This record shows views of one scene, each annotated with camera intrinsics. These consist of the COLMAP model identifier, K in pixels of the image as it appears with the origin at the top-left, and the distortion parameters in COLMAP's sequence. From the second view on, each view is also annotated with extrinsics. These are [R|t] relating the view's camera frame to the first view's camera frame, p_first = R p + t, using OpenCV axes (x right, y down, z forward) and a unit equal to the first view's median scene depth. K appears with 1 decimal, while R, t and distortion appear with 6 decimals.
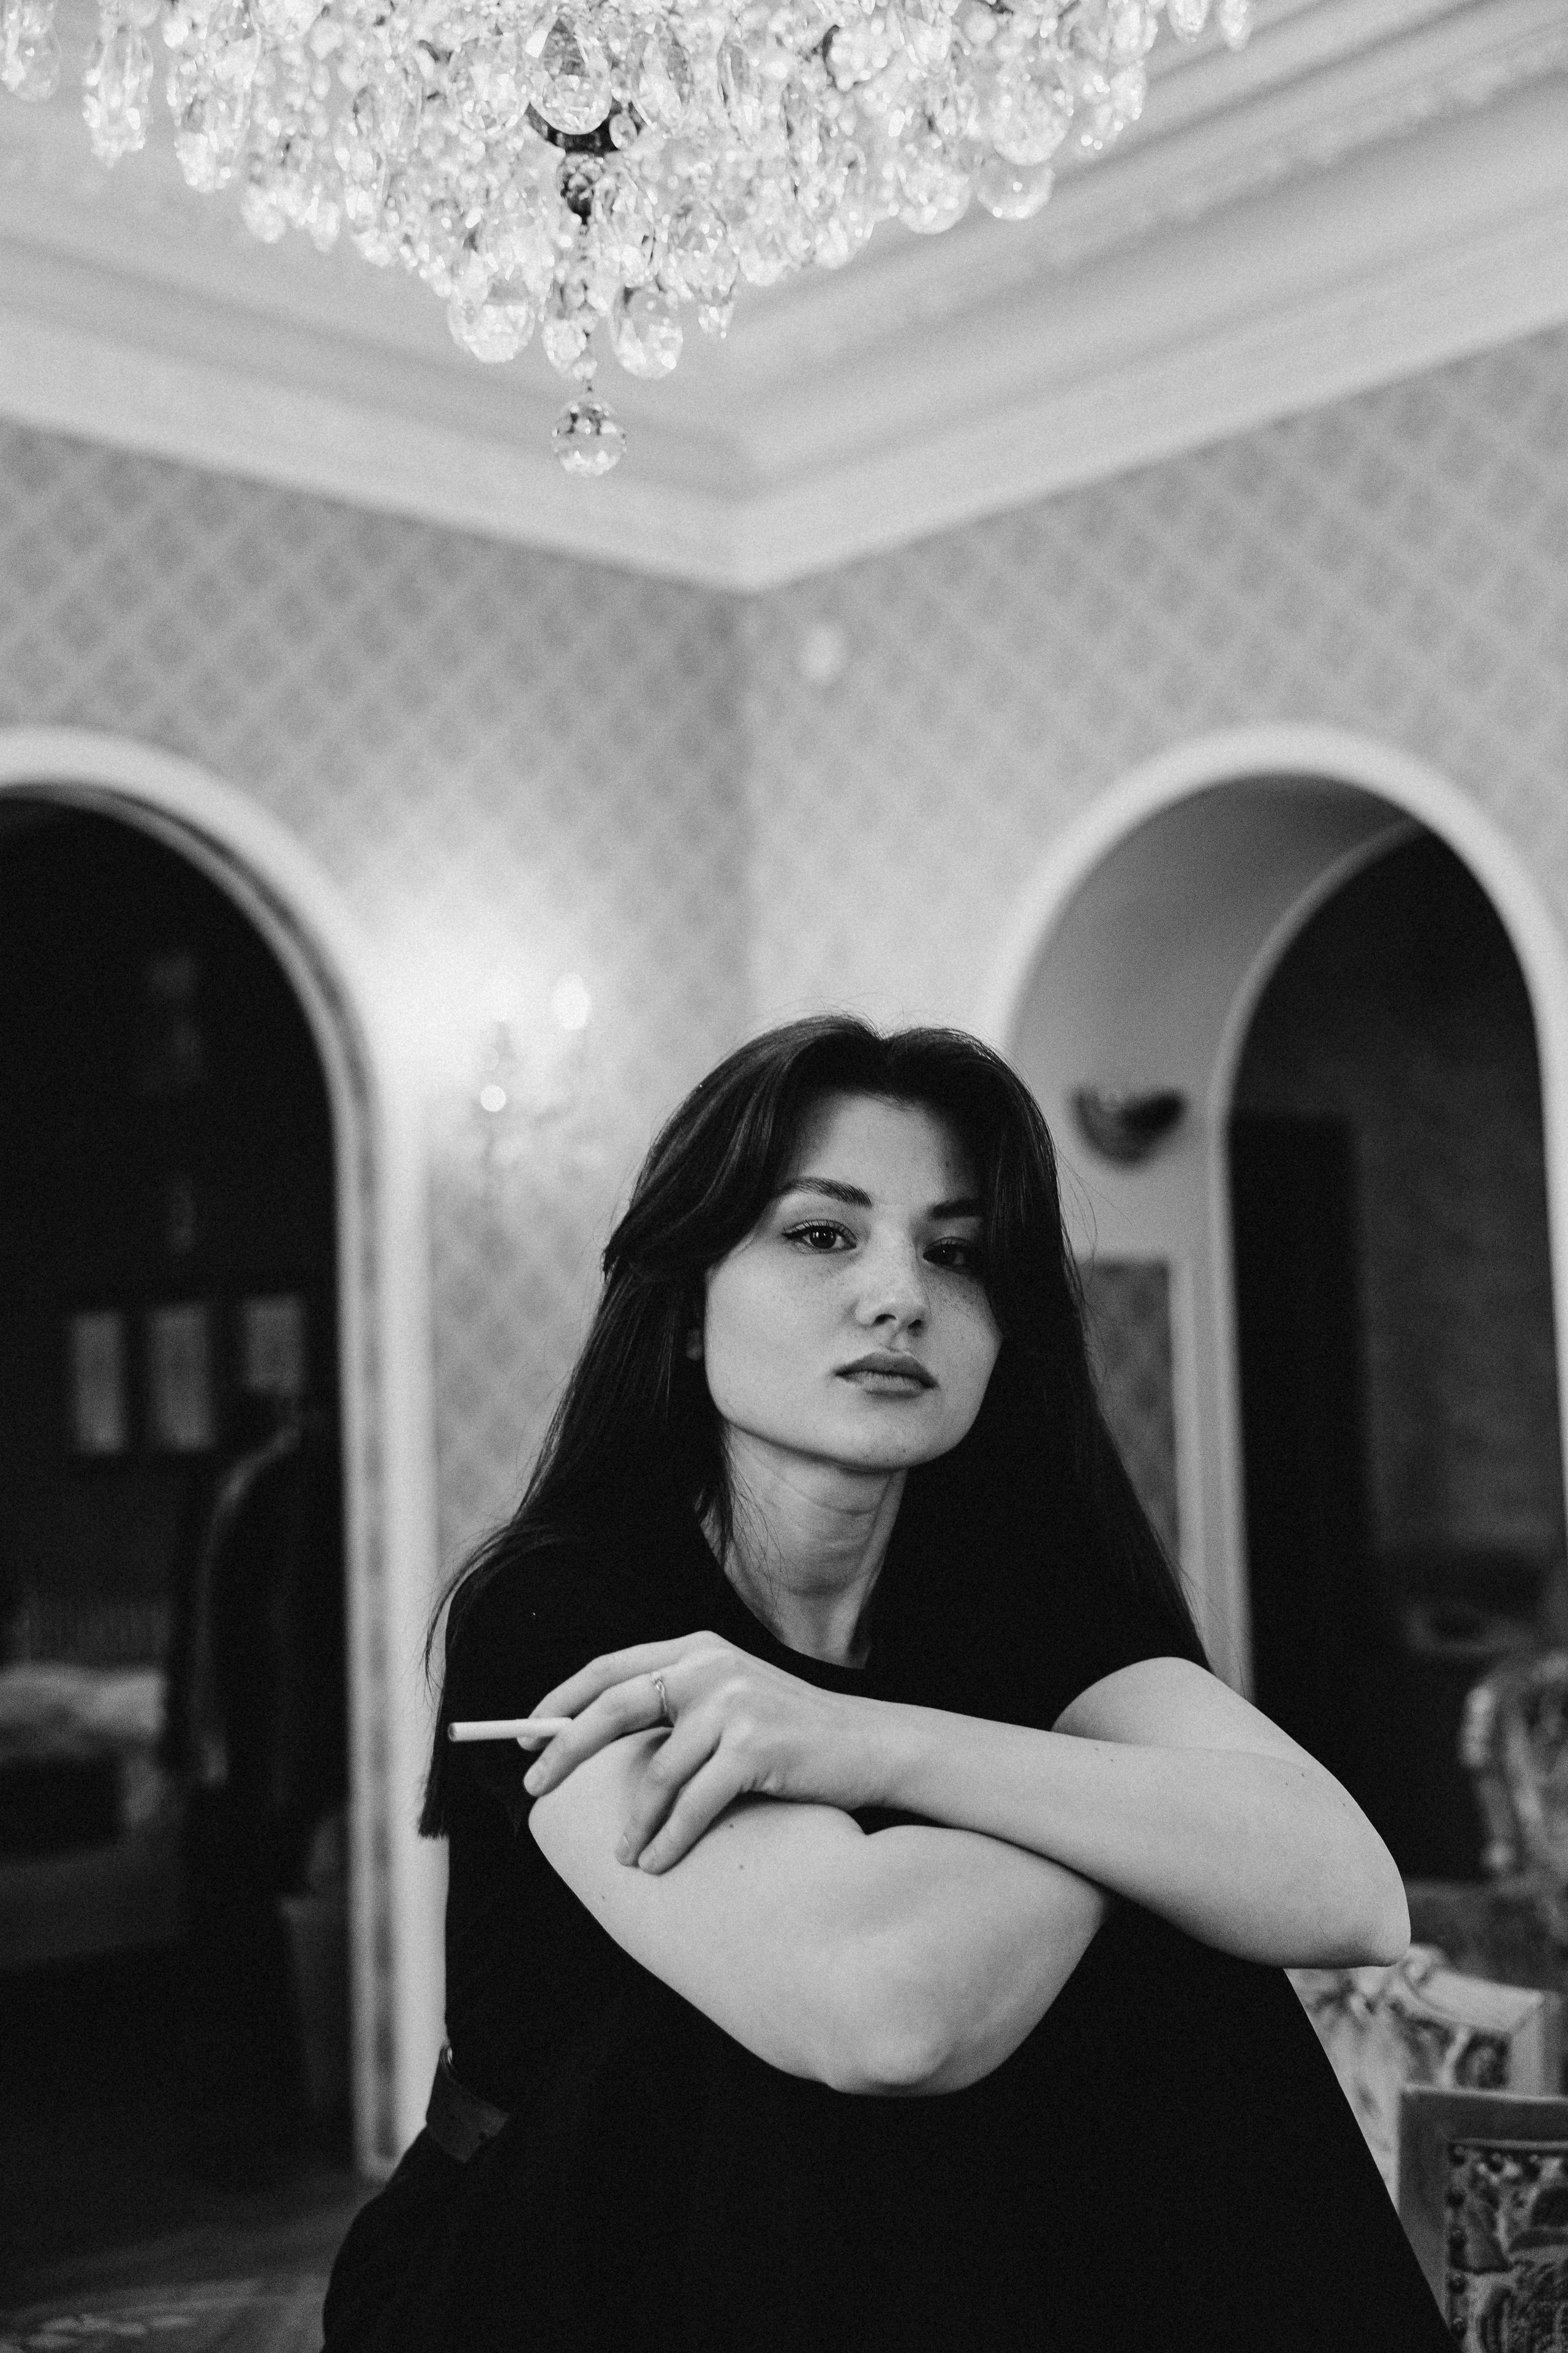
lens RADIAL K [[3049.8, 0, 788.2], [0, 3049.8, 1179.0], [0, 0, 1]] dist [0.020709, 0.000000]
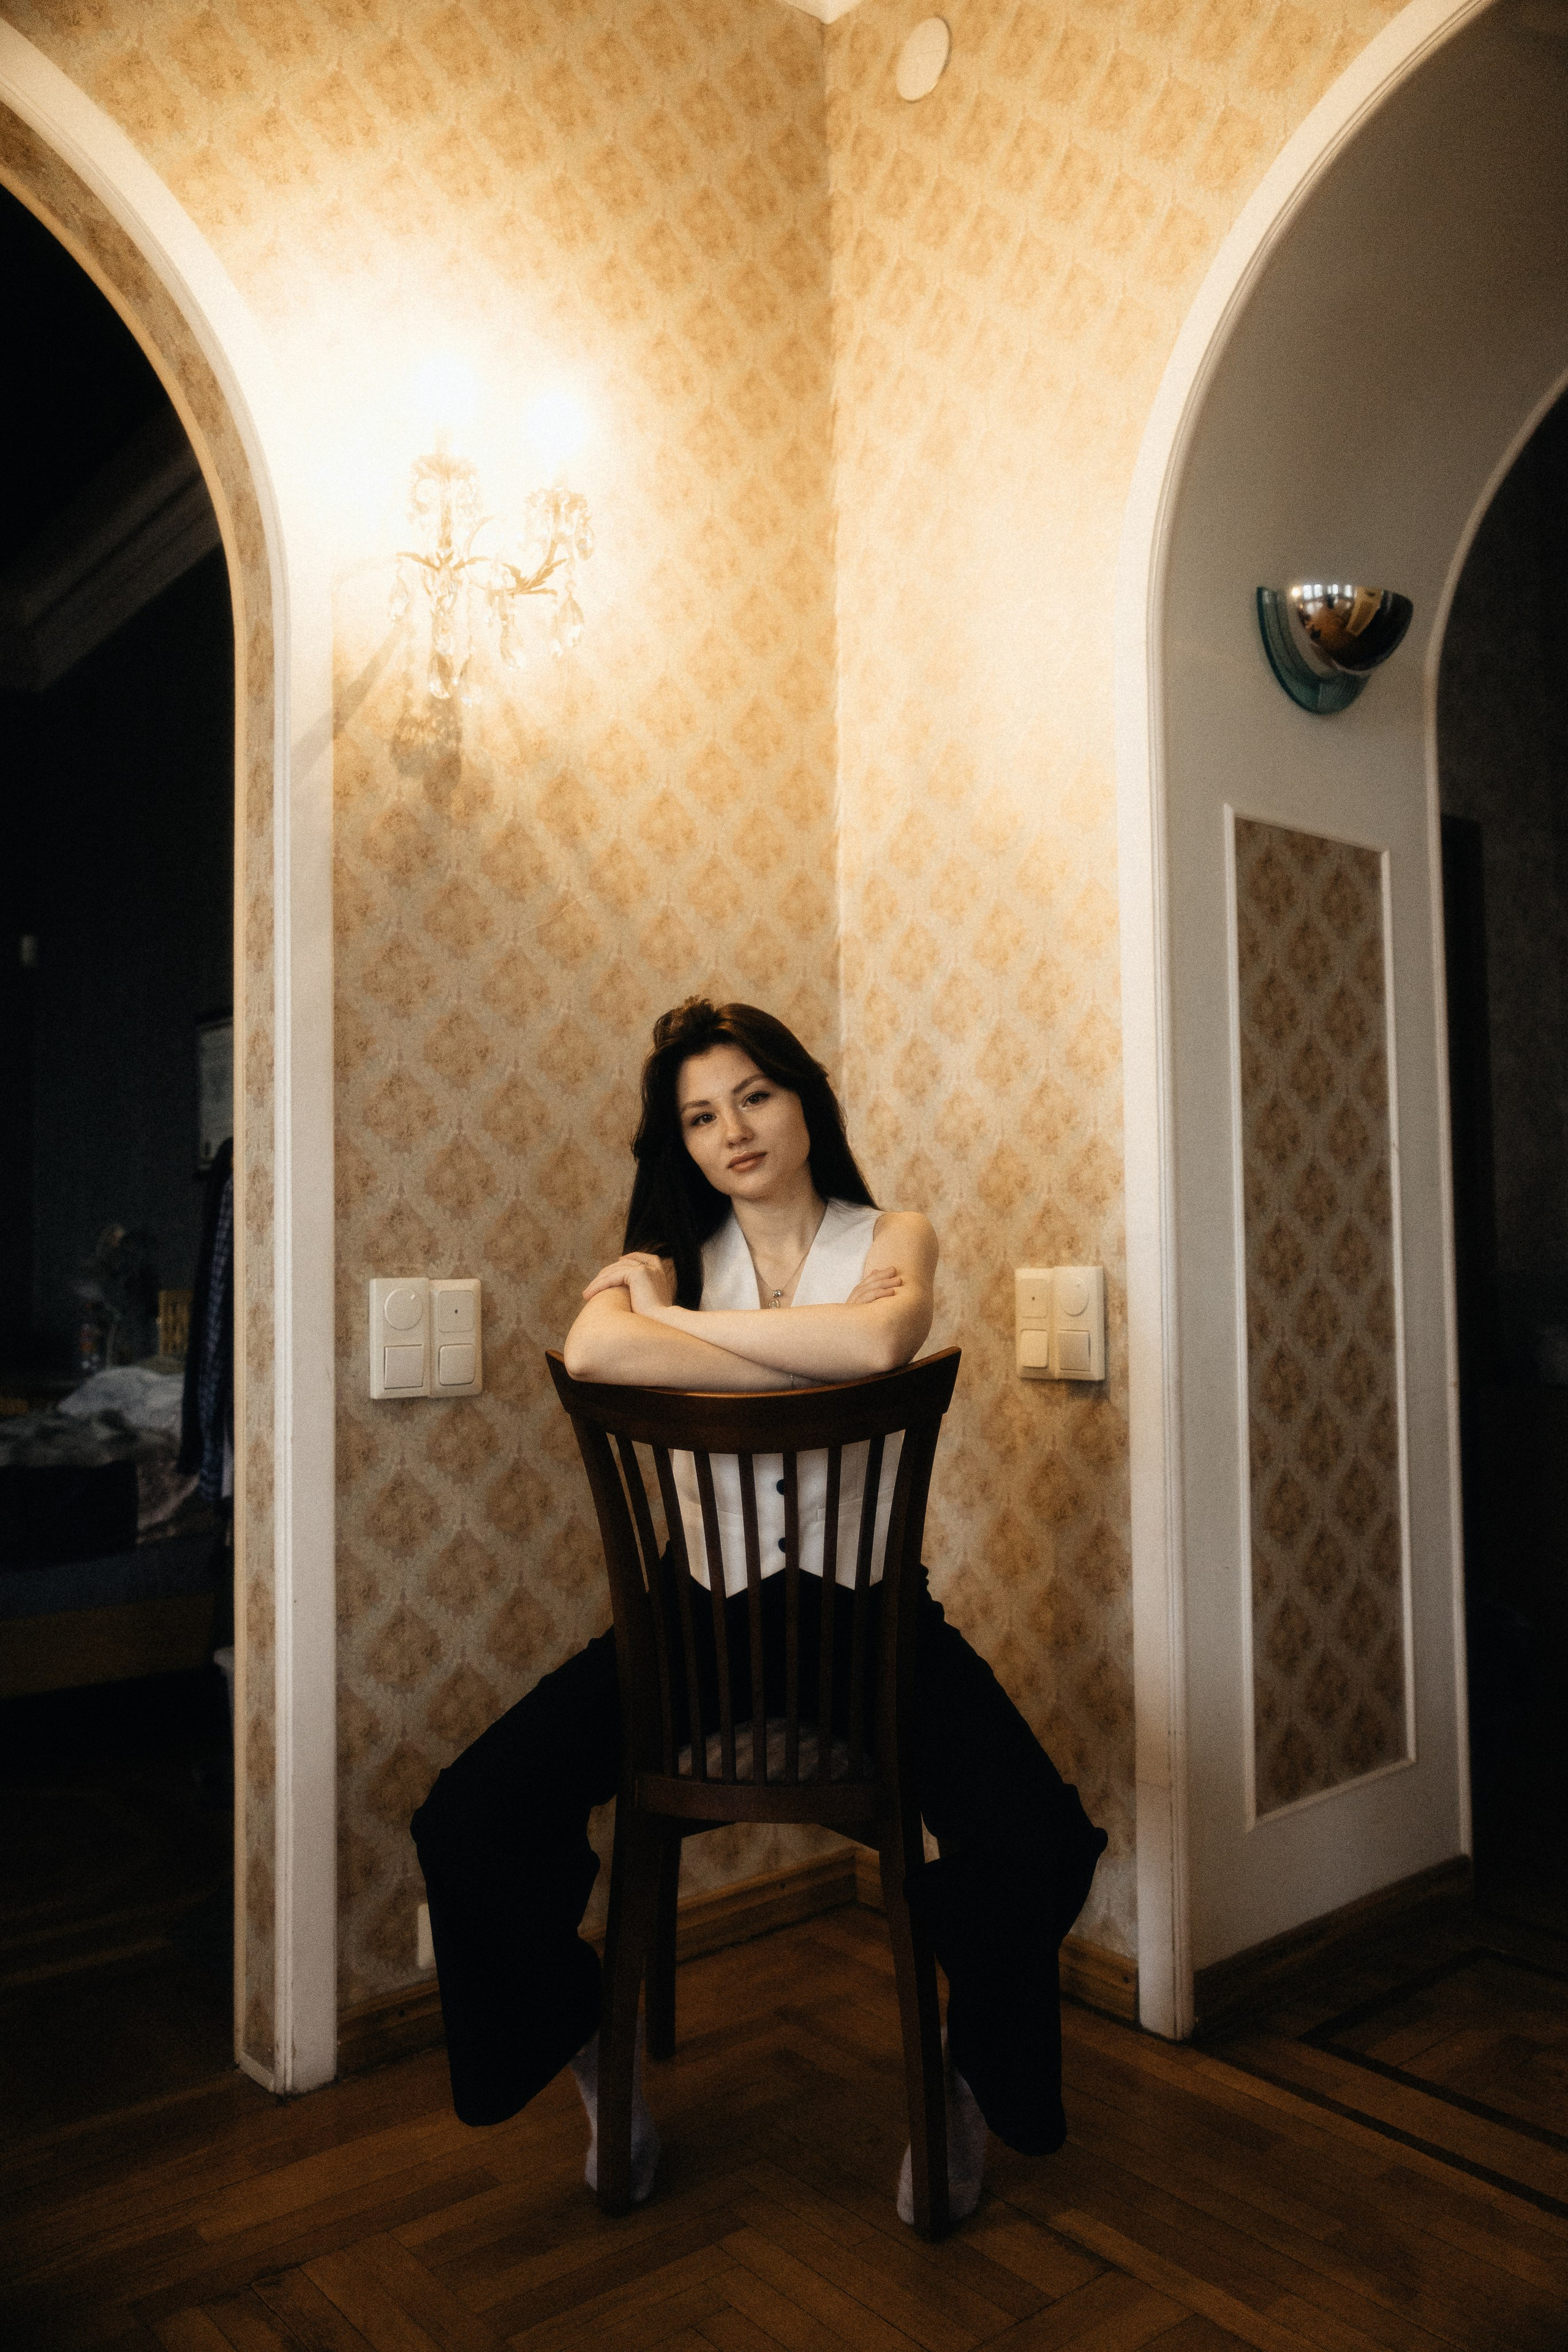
lens RADIAL K [[1778.4, 0, 796.7], [0, 1778.4, 1175.0], [0, 0, 1]] dist [-0.047724, 0.011090]
pose [[0.997790, 0.014451, -0.064860, 0.013750], [-0.011990, 0.999199, 0.038167, 0.103513], [0.065360, -0.037305, 0.997164, 0.625411]]
